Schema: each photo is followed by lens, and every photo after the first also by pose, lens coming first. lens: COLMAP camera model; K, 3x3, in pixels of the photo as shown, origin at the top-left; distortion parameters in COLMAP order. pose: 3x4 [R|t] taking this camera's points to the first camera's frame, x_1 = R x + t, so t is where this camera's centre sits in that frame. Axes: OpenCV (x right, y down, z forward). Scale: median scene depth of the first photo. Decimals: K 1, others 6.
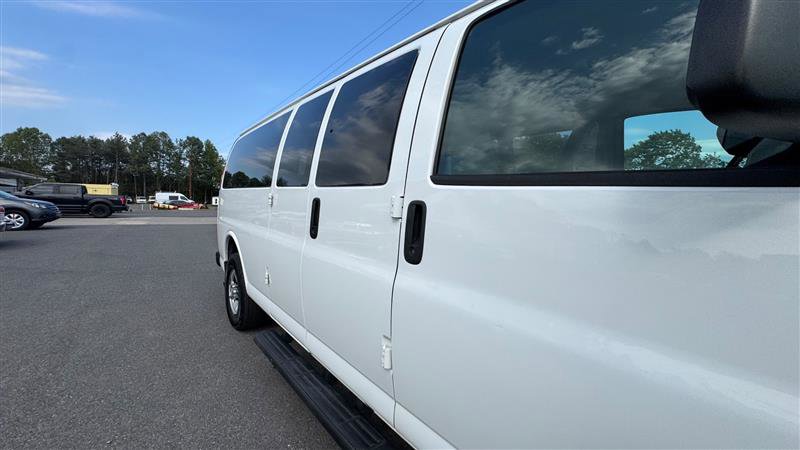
lens RADIAL K [[318.9, 0, 404.7], [0, 318.9, 224.7], [0, 0, 1]] dist [-0.004053, -0.000140]
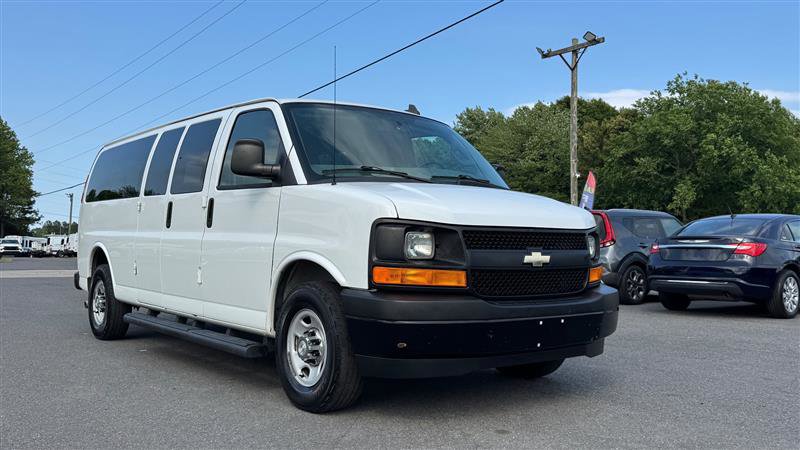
lens RADIAL K [[718.7, 0, 413.1], [0, 718.7, 230.5], [0, 0, 1]] dist [0.065697, -0.004136]
pose [[0.999558, -0.019737, -0.022235, 0.077928], [0.017765, 0.996170, -0.085613, 0.030296], [0.023840, 0.085180, 0.996080, -0.196994]]
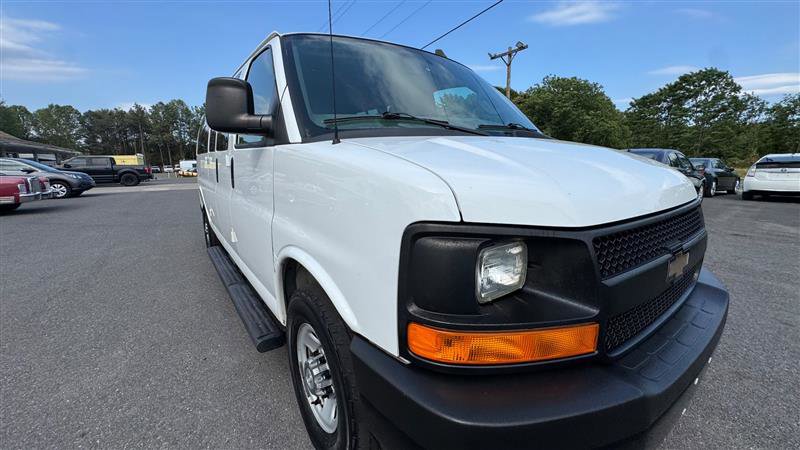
lens RADIAL K [[318.9, 0, 404.7], [0, 318.9, 224.7], [0, 0, 1]] dist [-0.004053, -0.000140]
pose [[0.997256, -0.028676, -0.068245, 0.066171], [0.037133, 0.991326, 0.126073, 0.007155], [0.064038, -0.128262, 0.989671, -0.052027]]
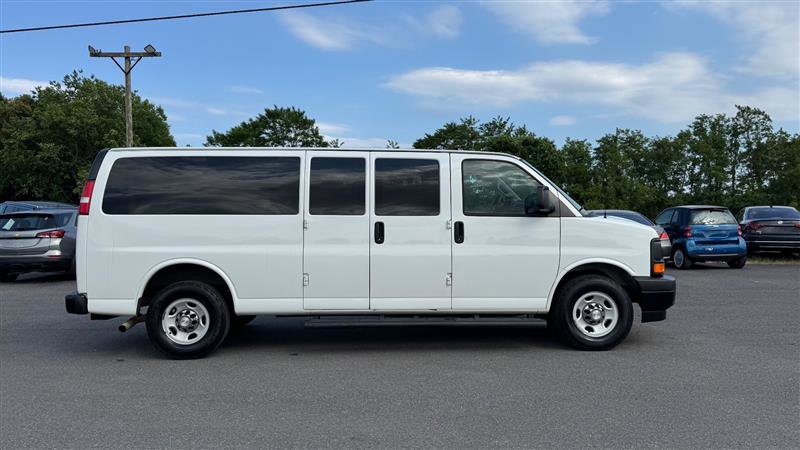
lens RADIAL K [[606.7, 0, 387.6], [0, 606.7, 225.1], [0, 0, 1]] dist [0.080636, -0.001707]
pose [[0.627425, -0.043319, 0.777471, -0.243112], [0.080083, 0.996747, -0.009091, -0.002235], [-0.774548, 0.067966, 0.628853, -0.102553]]
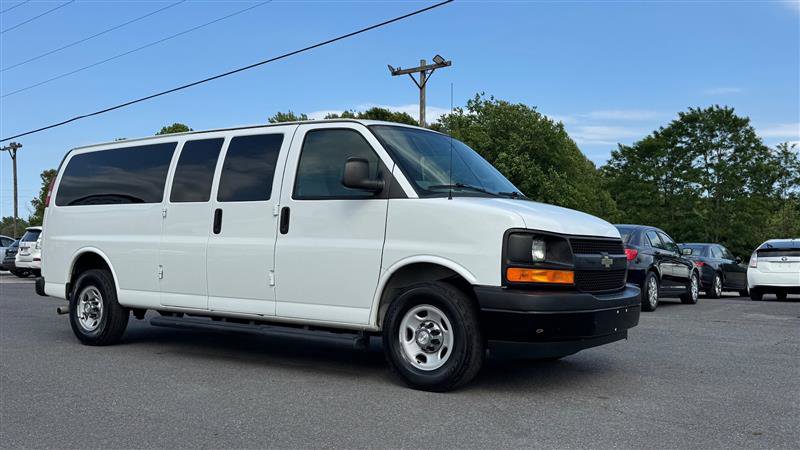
lens RADIAL K [[716.7, 0, 400.0], [0, 716.7, 225.0], [0, 0, 1]] dist [0.073265, -0.000110]
pose [[0.969292, -0.008593, 0.245761, -0.023124], [0.032819, 0.994969, -0.094650, 0.030410], [-0.243712, 0.099809, 0.964698, -0.222771]]
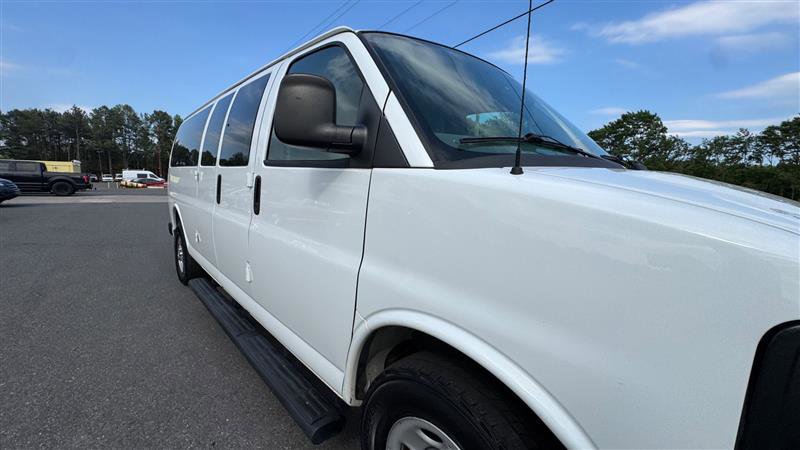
lens RADIAL K [[318.9, 0, 404.7], [0, 318.9, 224.7], [0, 0, 1]] dist [-0.004053, -0.000140]
pose [[0.998461, -0.005826, 0.055146, 0.036325], [0.002163, 0.997801, 0.066246, 0.003515], [-0.055411, -0.066025, 0.996278, -0.035370]]
